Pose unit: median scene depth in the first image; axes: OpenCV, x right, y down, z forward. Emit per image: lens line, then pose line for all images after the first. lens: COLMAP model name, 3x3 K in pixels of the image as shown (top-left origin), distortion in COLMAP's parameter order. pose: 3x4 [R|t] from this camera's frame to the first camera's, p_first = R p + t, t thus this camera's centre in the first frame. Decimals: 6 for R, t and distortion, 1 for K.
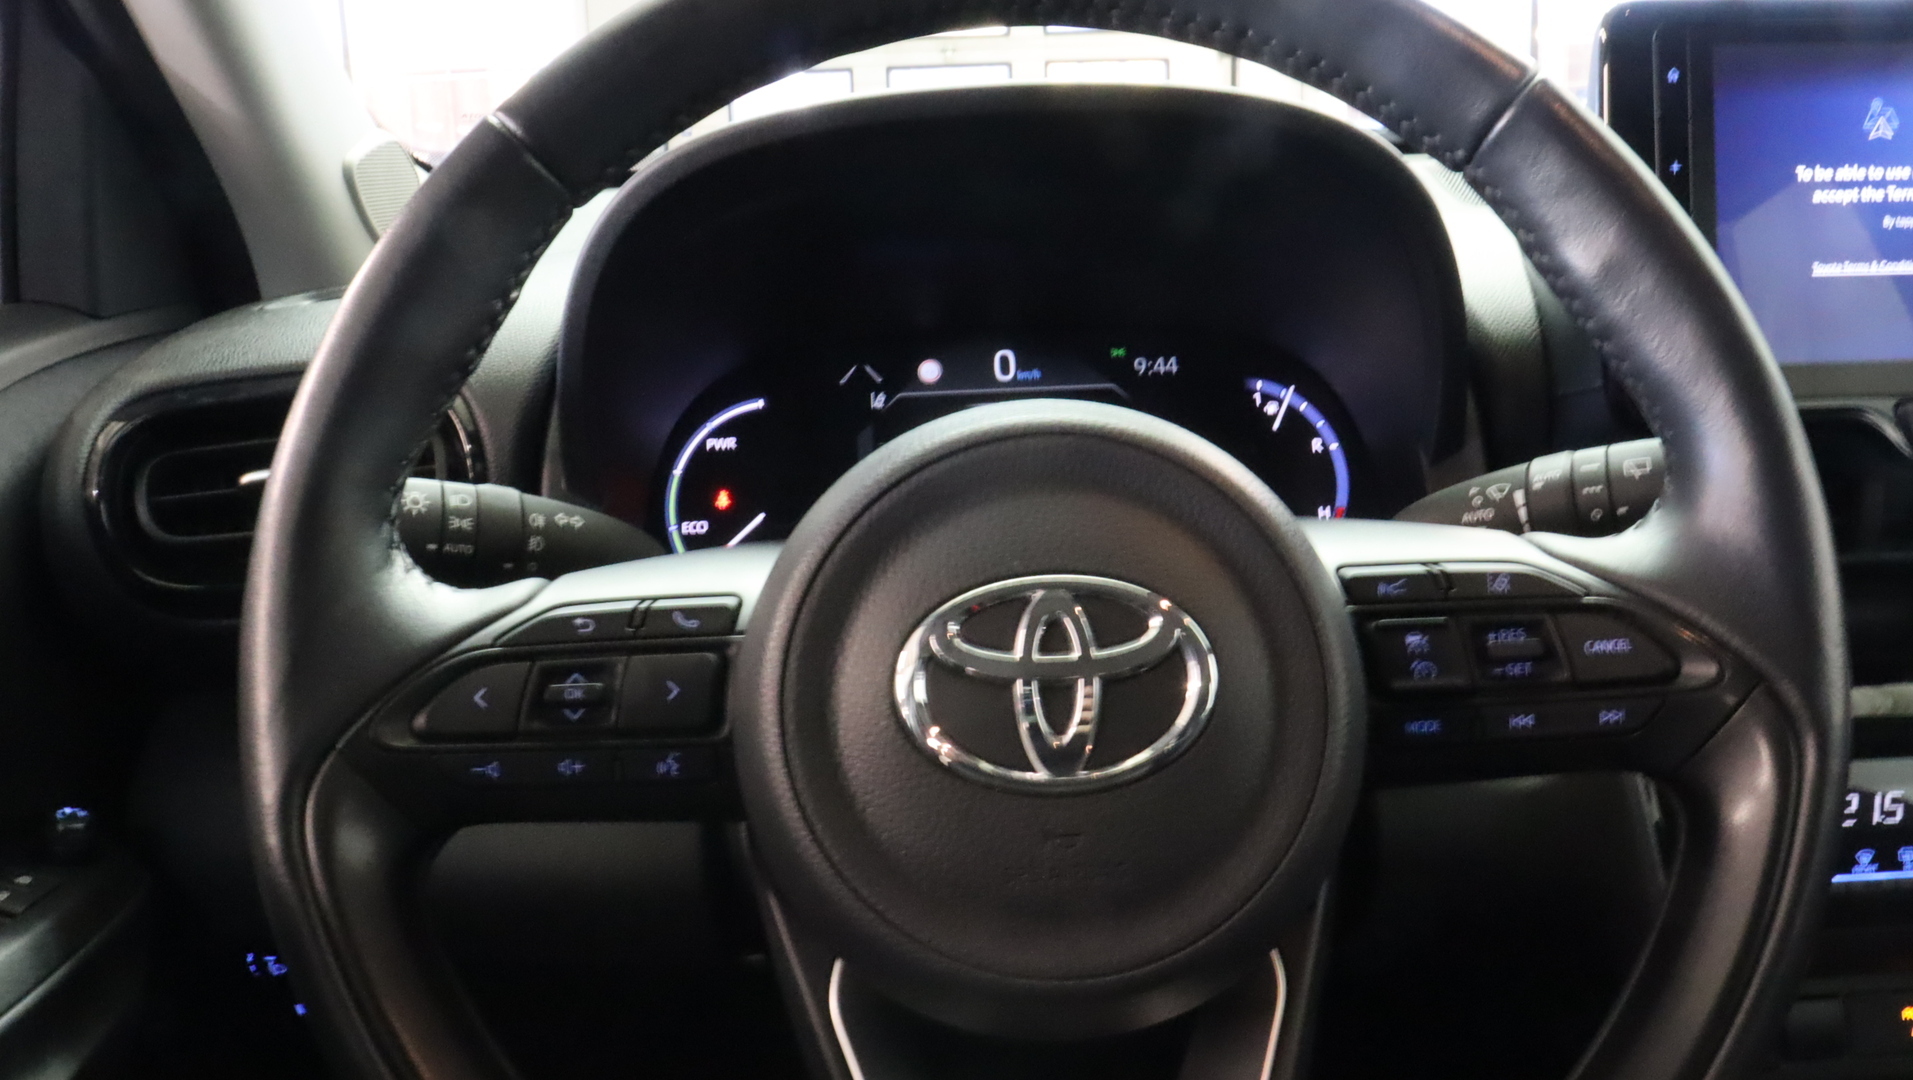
lens RADIAL K [[1589.4, 0, 973.6], [0, 1589.4, 537.4], [0, 0, 1]] dist [-0.170164, 0.126014]
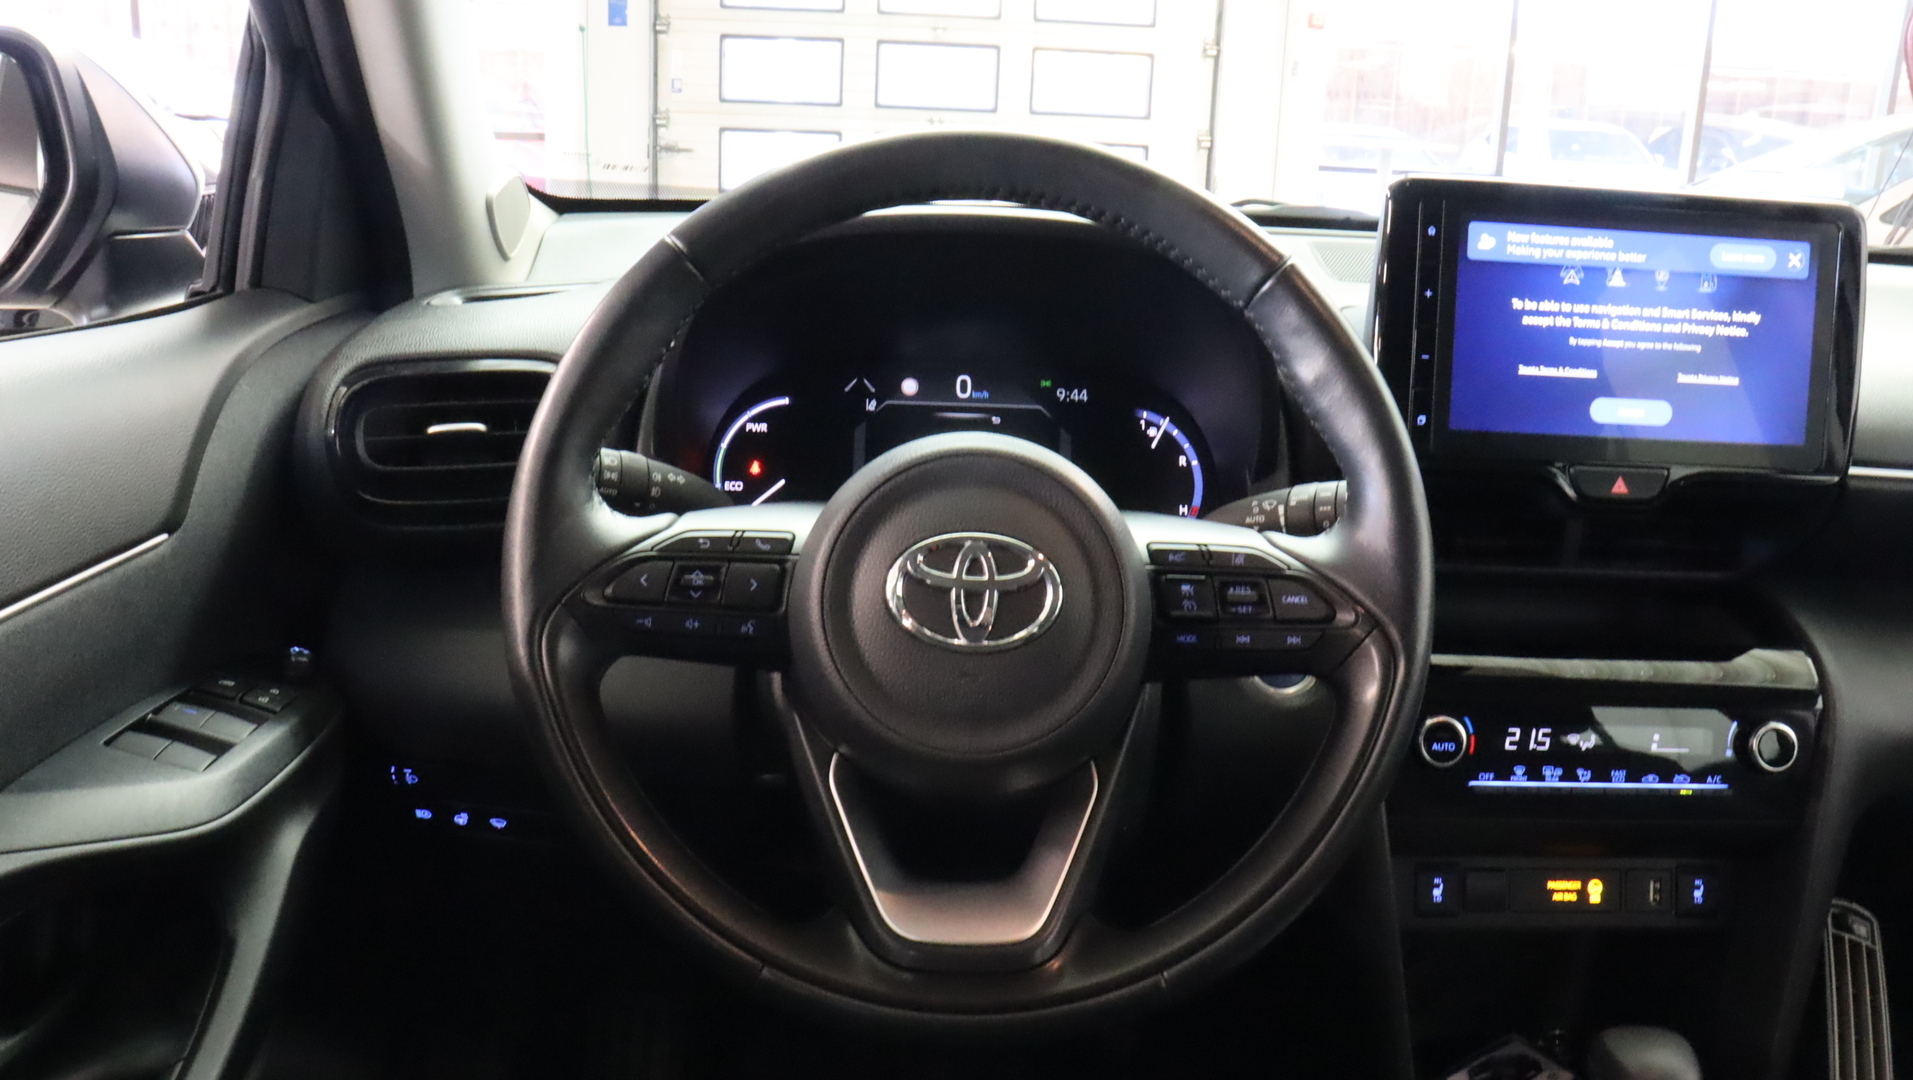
lens RADIAL K [[1589.4, 0, 952.1], [0, 1589.4, 519.3], [0, 0, 1]] dist [-0.170164, 0.126014]
pose [[0.997001, 0.075560, 0.016720, -0.006251], [-0.075692, 0.997104, 0.007397, -0.002267], [-0.016113, -0.008641, 0.999833, -0.497248]]
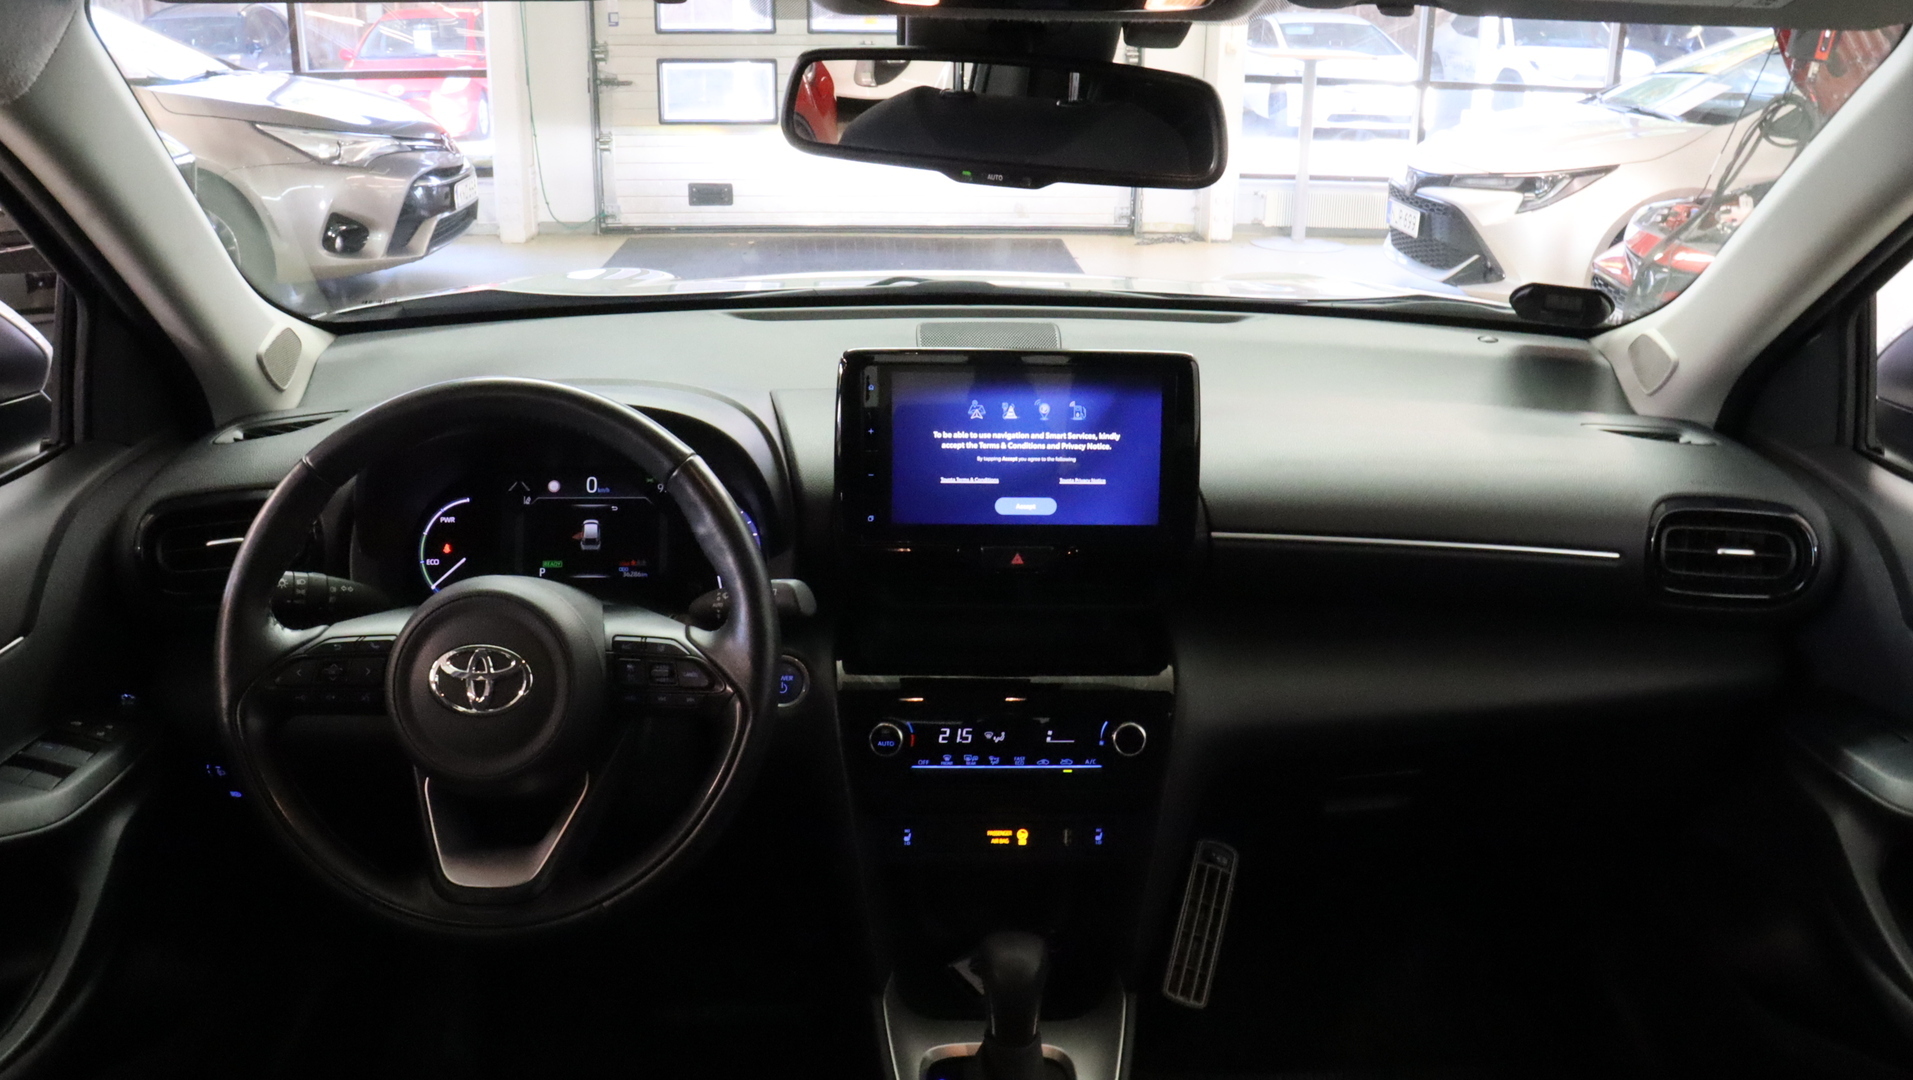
lens RADIAL K [[1589.4, 0, 951.7], [0, 1589.4, 538.1], [0, 0, 1]] dist [-0.170164, 0.126014]
pose [[0.998672, 0.044090, 0.026662, 0.520319], [-0.046216, 0.995287, 0.085249, -0.288404], [-0.022778, -0.086368, 0.996003, -1.198865]]
